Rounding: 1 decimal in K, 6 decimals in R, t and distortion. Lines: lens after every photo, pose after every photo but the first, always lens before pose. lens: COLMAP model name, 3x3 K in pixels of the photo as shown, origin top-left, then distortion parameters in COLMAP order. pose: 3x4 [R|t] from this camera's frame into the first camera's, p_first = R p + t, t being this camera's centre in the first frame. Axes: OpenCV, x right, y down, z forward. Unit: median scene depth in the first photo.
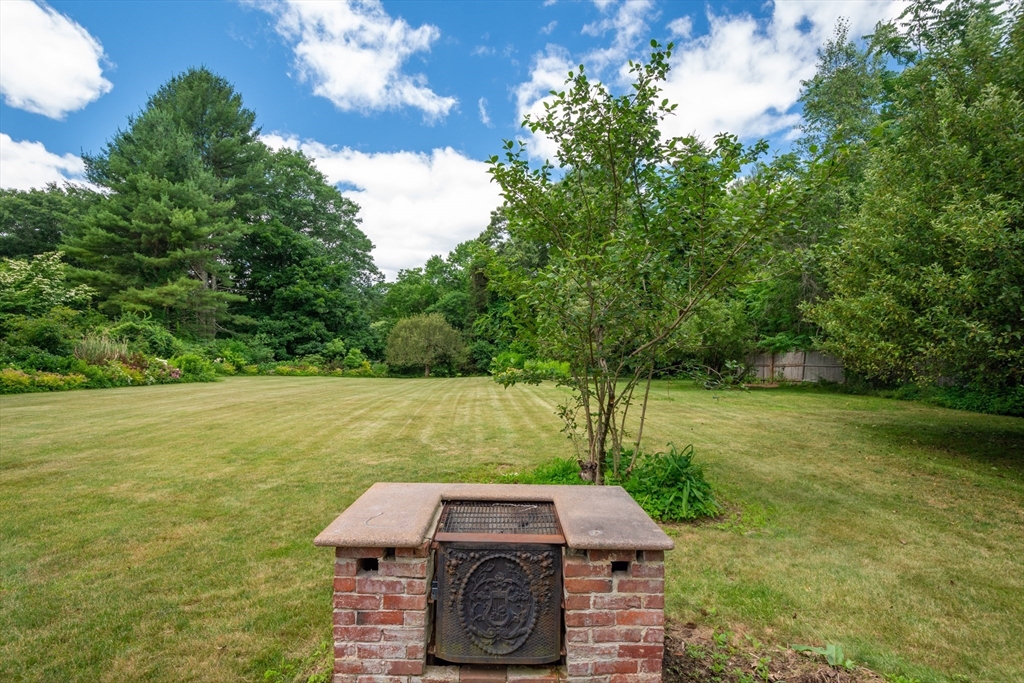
lens RADIAL K [[510.6, 0, 514.3], [0, 510.6, 352.6], [0, 0, 1]] dist [0.000588, -0.004523]
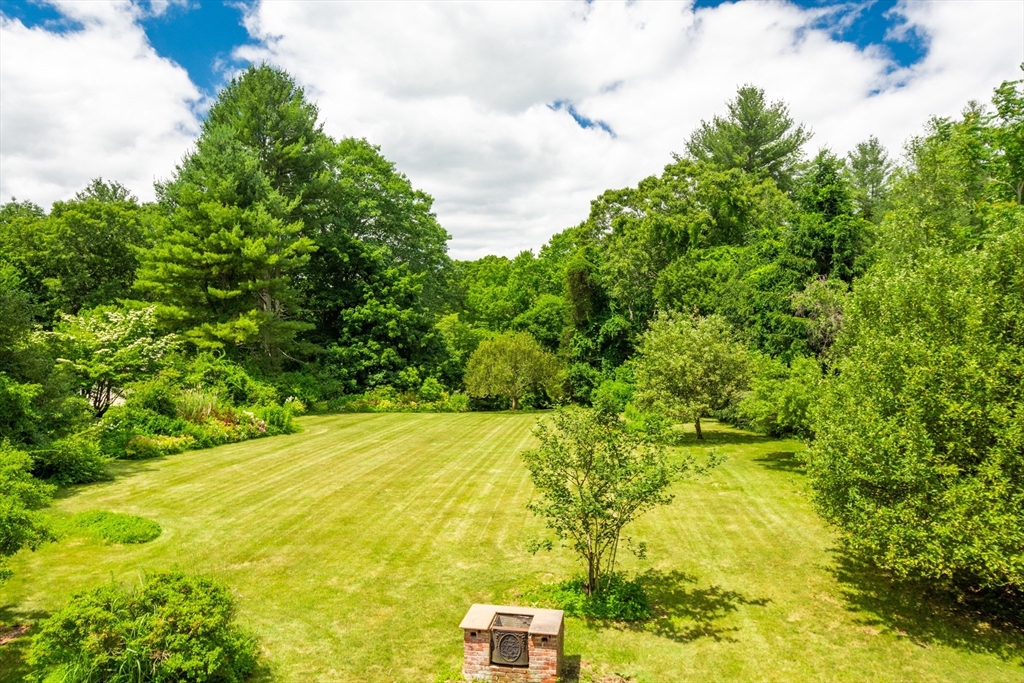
lens RADIAL K [[731.7, 0, 512.6], [0, 731.7, 348.4], [0, 0, 1]] dist [-0.000155, -0.007021]
pose [[0.983967, -0.003816, -0.178308, 0.052661], [0.006936, 0.999834, 0.016877, -0.097159], [0.178214, -0.017843, 0.983830, -0.230187]]
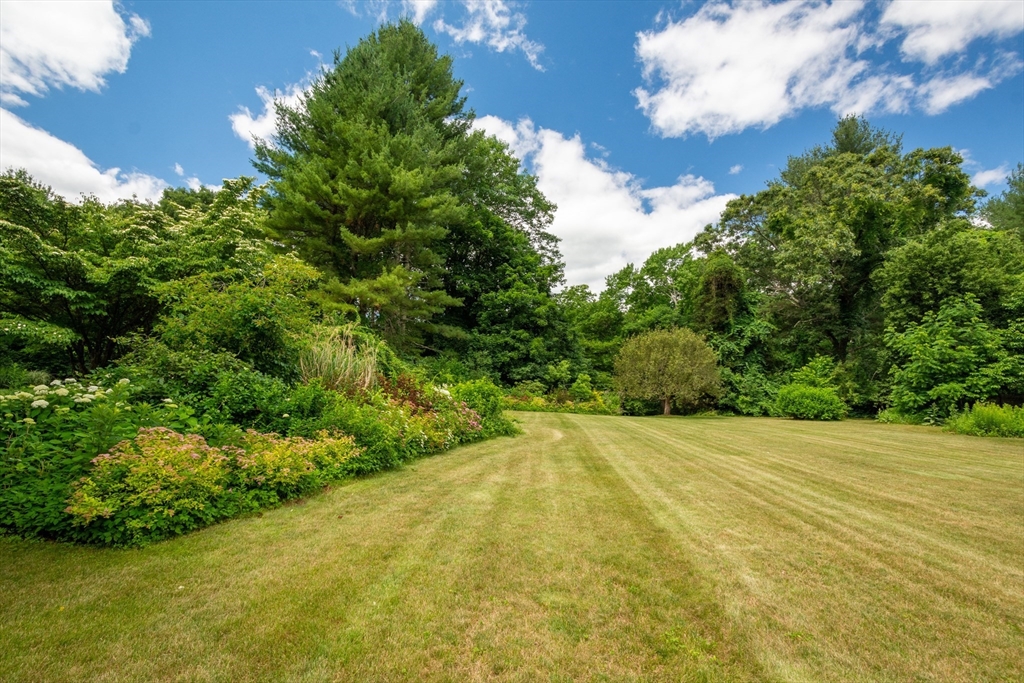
lens RADIAL K [[449.2, 0, 503.4], [0, 449.2, 348.9], [0, 0, 1]] dist [0.016178, -0.002699]
pose [[0.989340, 0.014921, -0.144861, -0.421191], [-0.024591, 0.997570, -0.065193, 0.001002], [0.143536, 0.068060, 0.987302, 0.425626]]
